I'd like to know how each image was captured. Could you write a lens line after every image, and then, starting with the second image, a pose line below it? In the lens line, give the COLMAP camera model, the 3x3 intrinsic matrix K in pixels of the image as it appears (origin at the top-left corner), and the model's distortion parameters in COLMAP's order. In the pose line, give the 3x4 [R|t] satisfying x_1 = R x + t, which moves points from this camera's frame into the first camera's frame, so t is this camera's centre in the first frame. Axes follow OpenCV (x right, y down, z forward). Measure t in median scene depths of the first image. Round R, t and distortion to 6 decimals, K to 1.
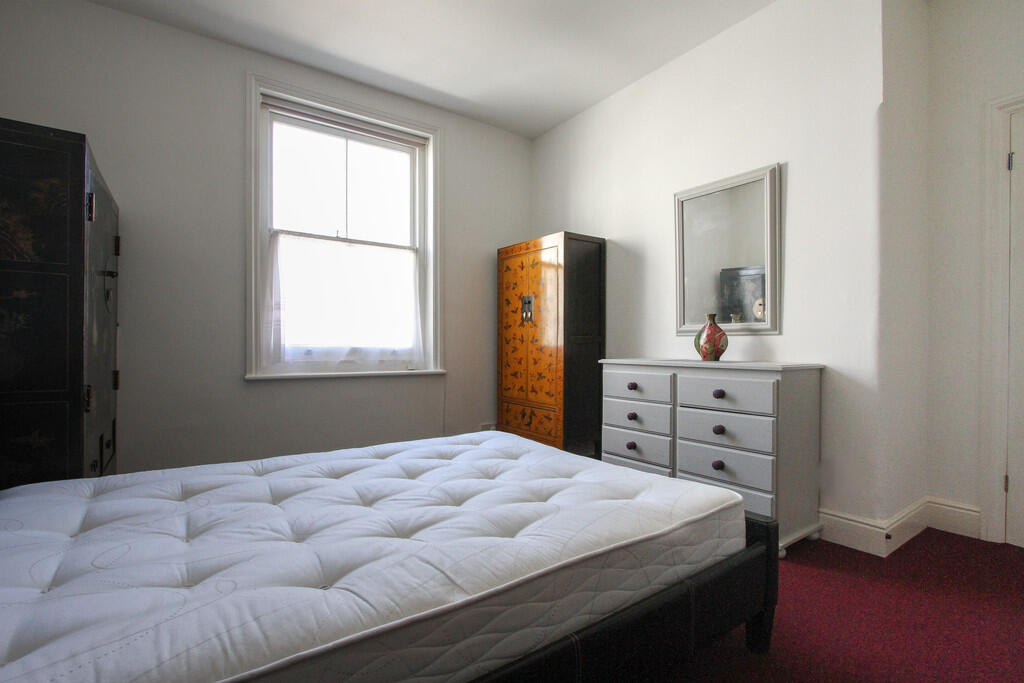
lens RADIAL K [[473.8, 0, 512.0], [0, 473.8, 341.5], [0, 0, 1]] dist [0.001045, 0.000177]
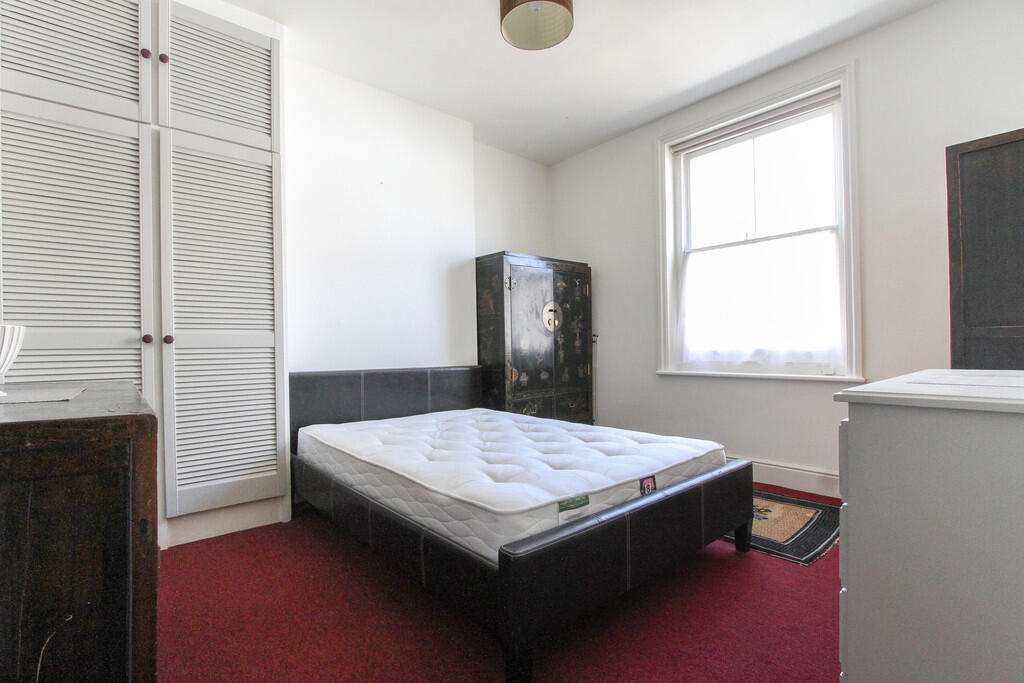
lens RADIAL K [[475.8, 0, 509.6], [0, 475.8, 351.0], [0, 0, 1]] dist [-0.014793, 0.000903]
pose [[0.110374, 0.001600, -0.993889, 0.633432], [0.020887, 0.999774, 0.003929, 0.003234], [0.993671, -0.021193, 0.110316, 0.405222]]
